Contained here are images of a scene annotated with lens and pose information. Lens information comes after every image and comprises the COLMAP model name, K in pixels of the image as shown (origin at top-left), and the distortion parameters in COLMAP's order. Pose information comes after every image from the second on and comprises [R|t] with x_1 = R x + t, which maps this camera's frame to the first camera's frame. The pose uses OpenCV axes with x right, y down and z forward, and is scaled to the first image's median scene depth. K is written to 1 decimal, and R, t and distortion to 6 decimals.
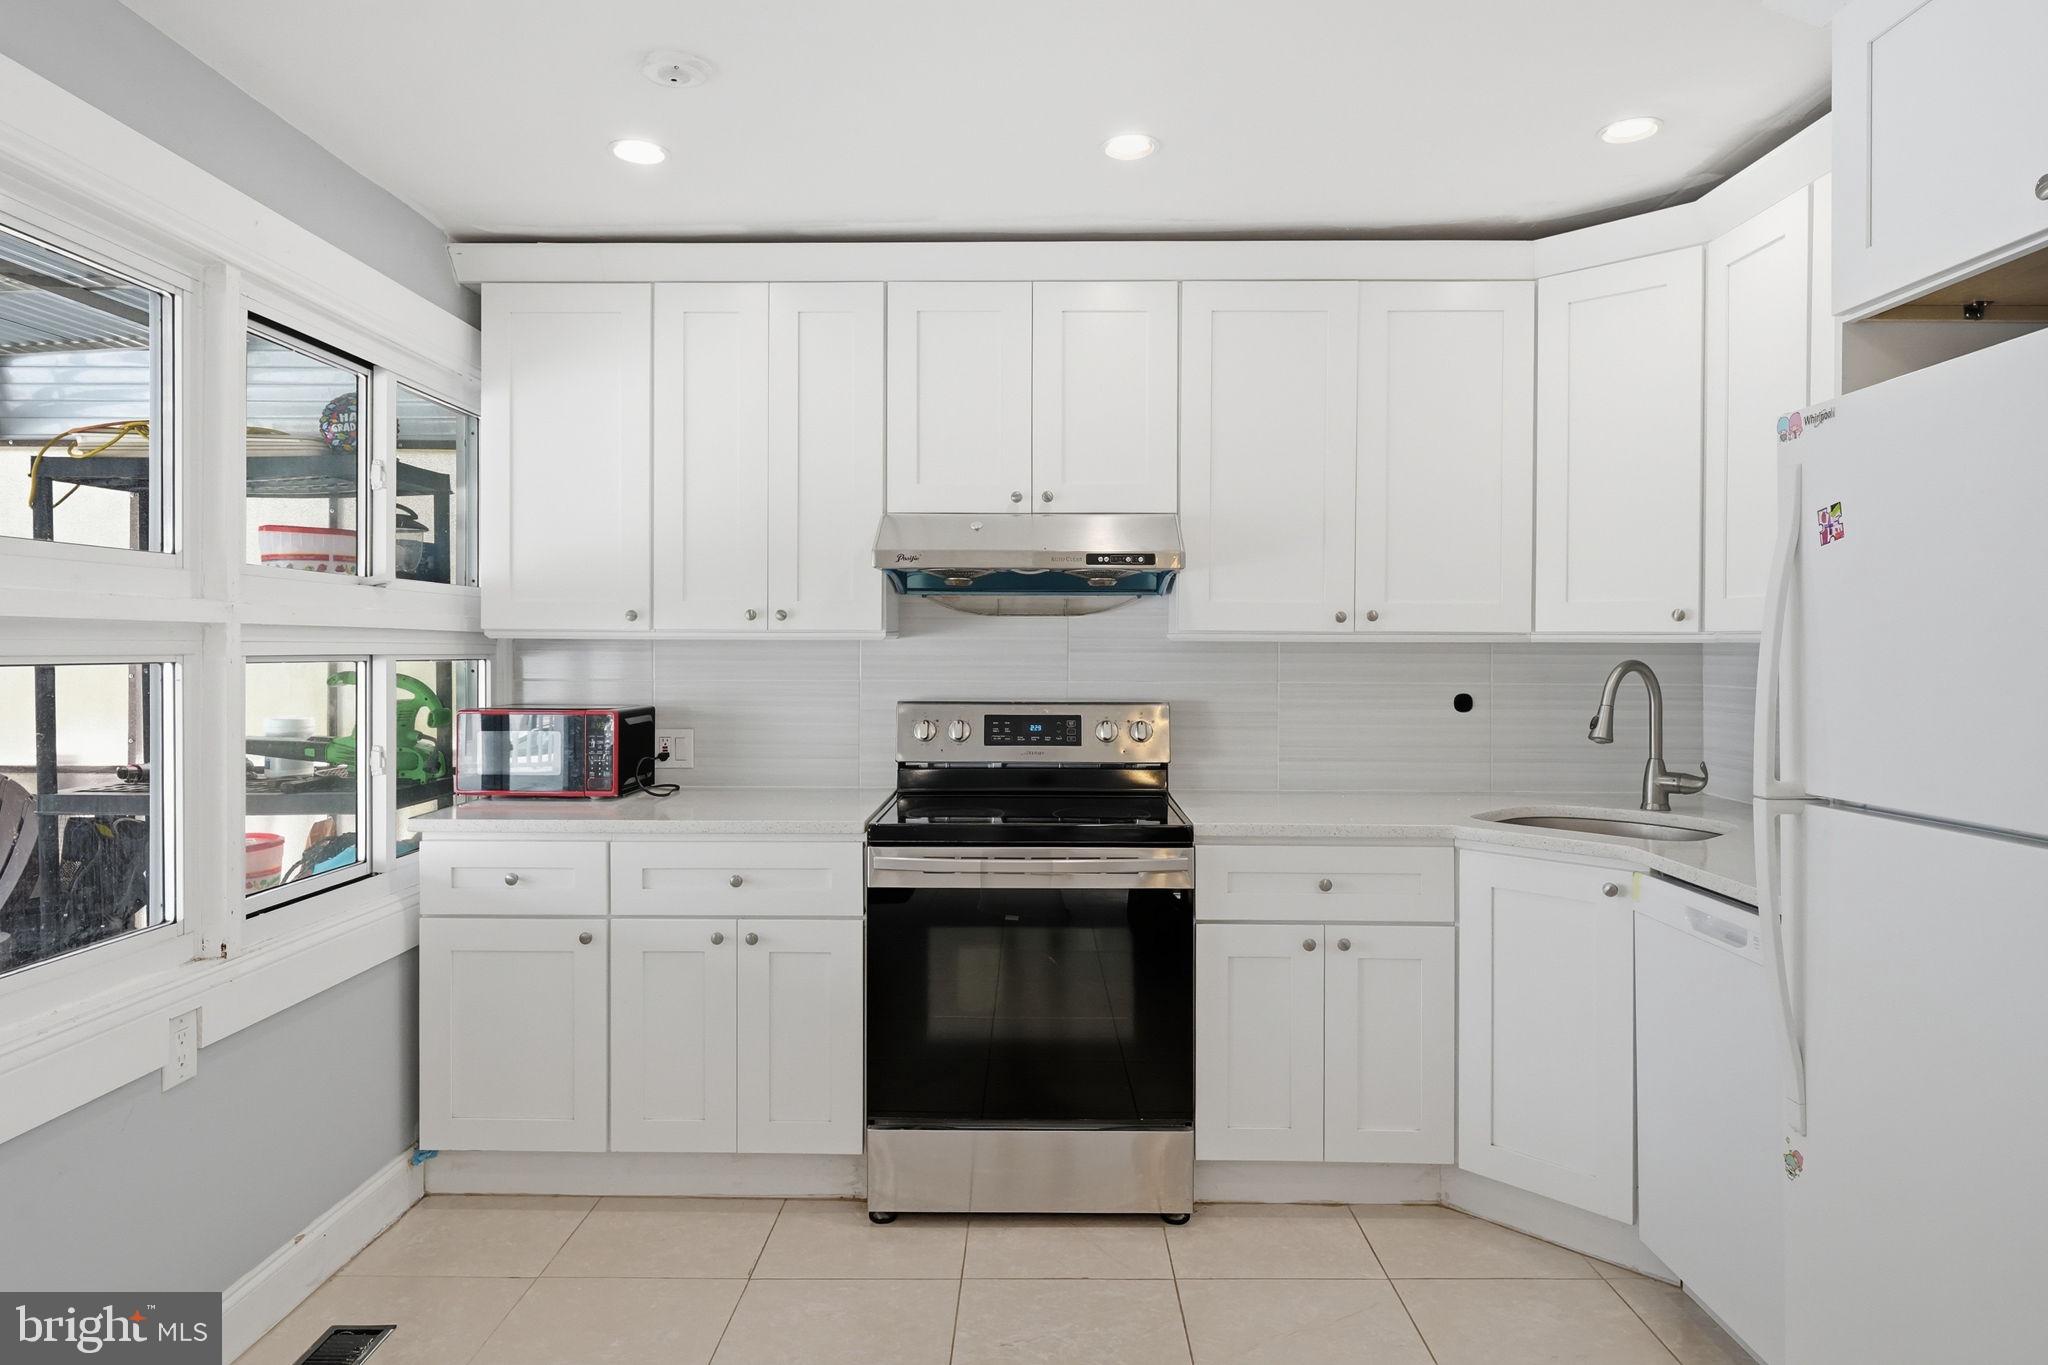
lens RADIAL K [[1264.2, 0, 1022.0], [0, 1264.2, 640.0], [0, 0, 1]] dist [0.000486, 0.023407]
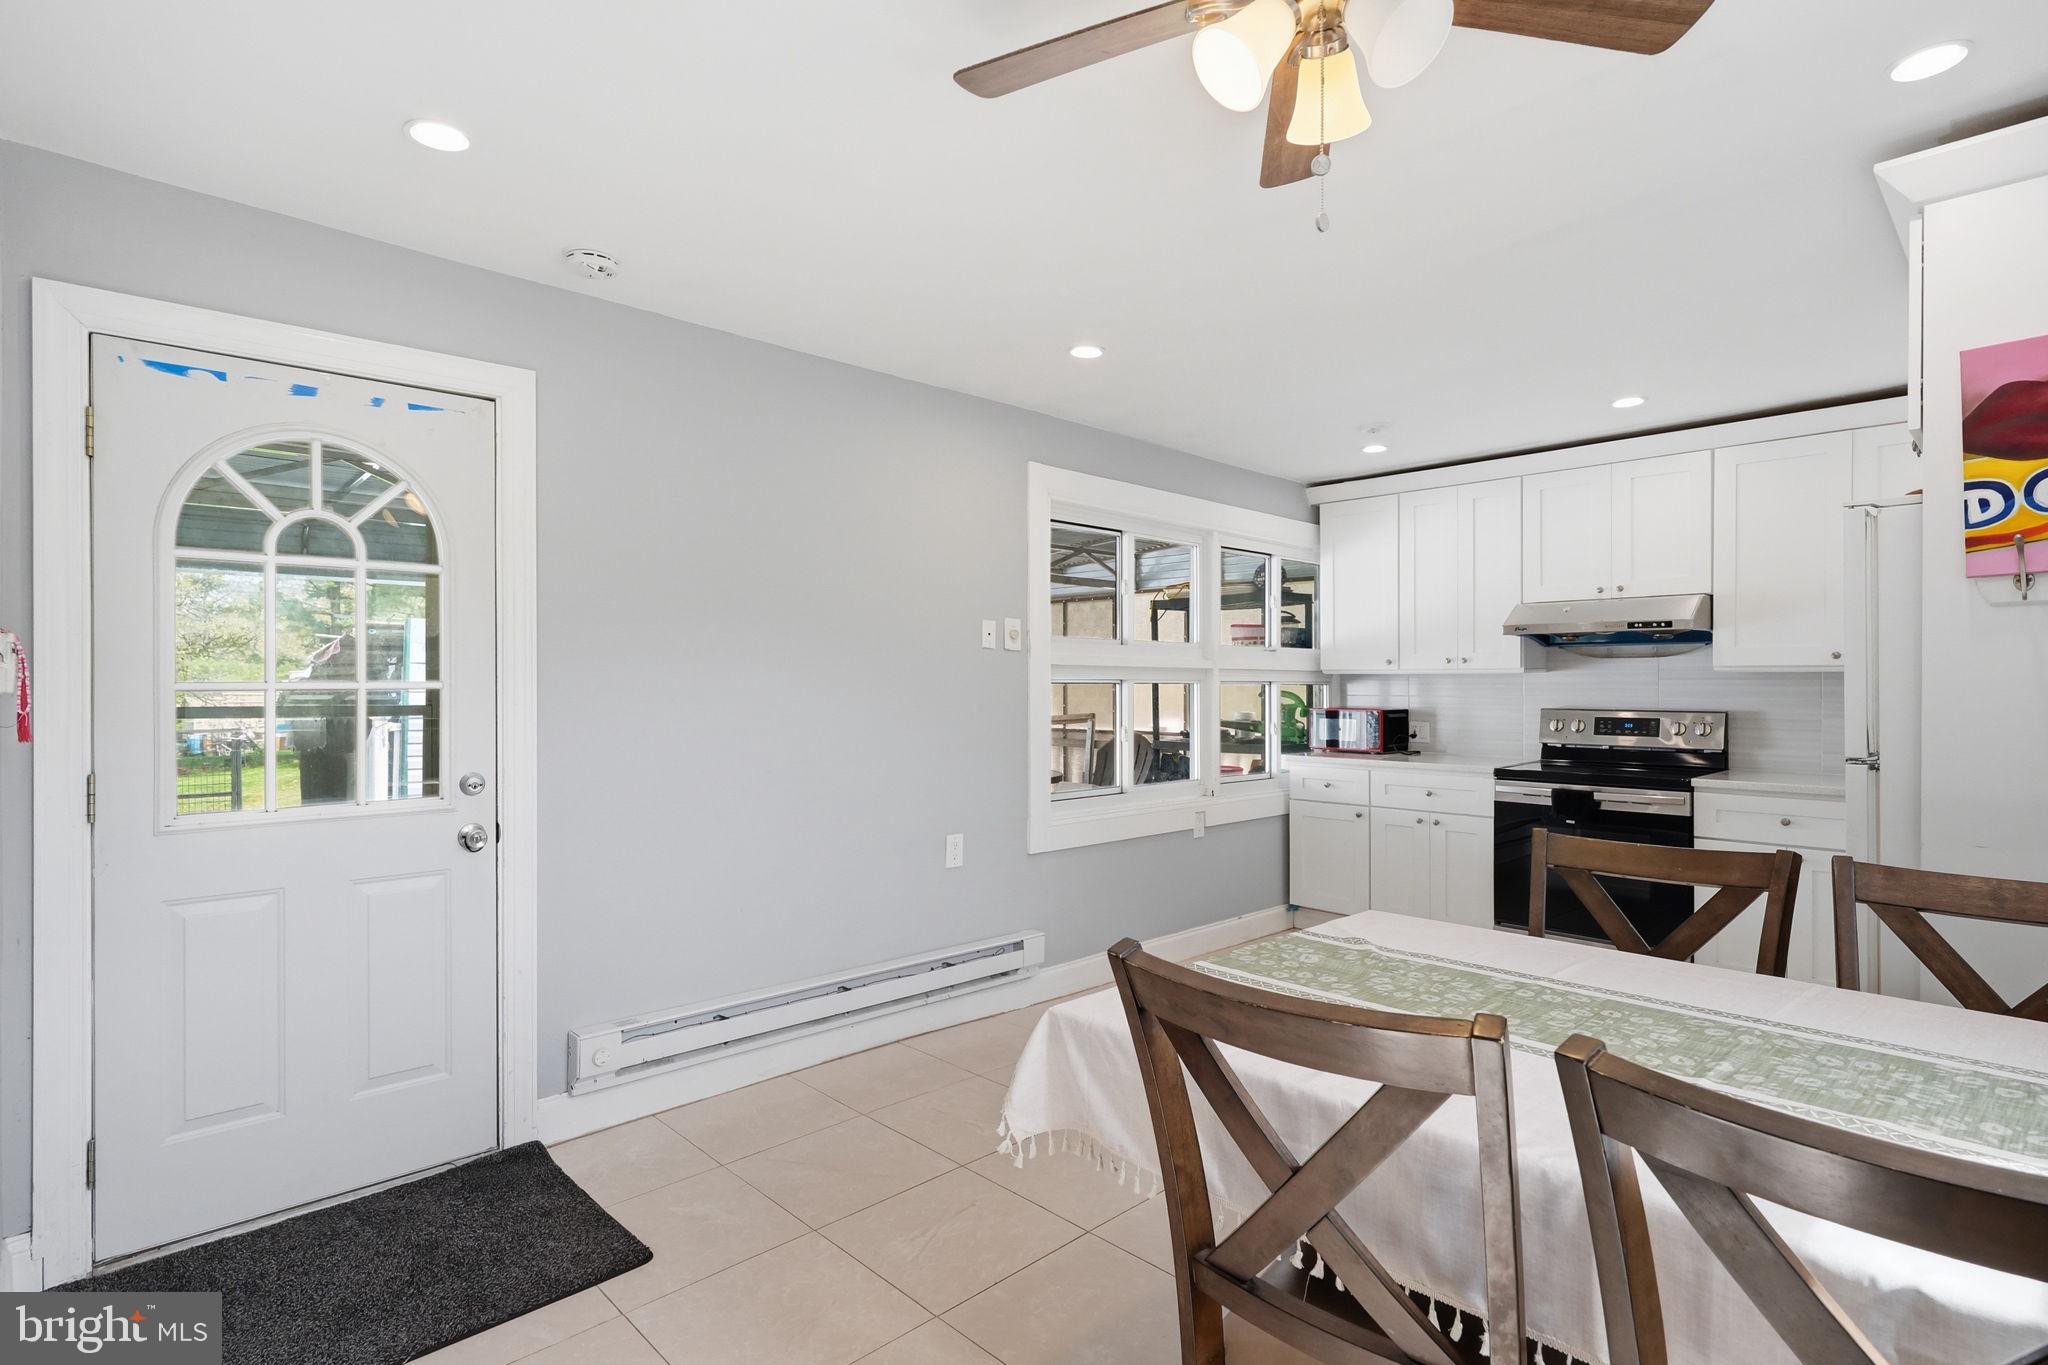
lens RADIAL K [[943.7, 0, 1029.1], [0, 943.7, 675.9], [0, 0, 1]] dist [0.000328, 0.001118]
pose [[0.706531, -0.005912, -0.707658, 0.334304], [0.001882, 0.999977, -0.006476, 0.010984], [0.707680, 0.003244, 0.706526, -0.438041]]
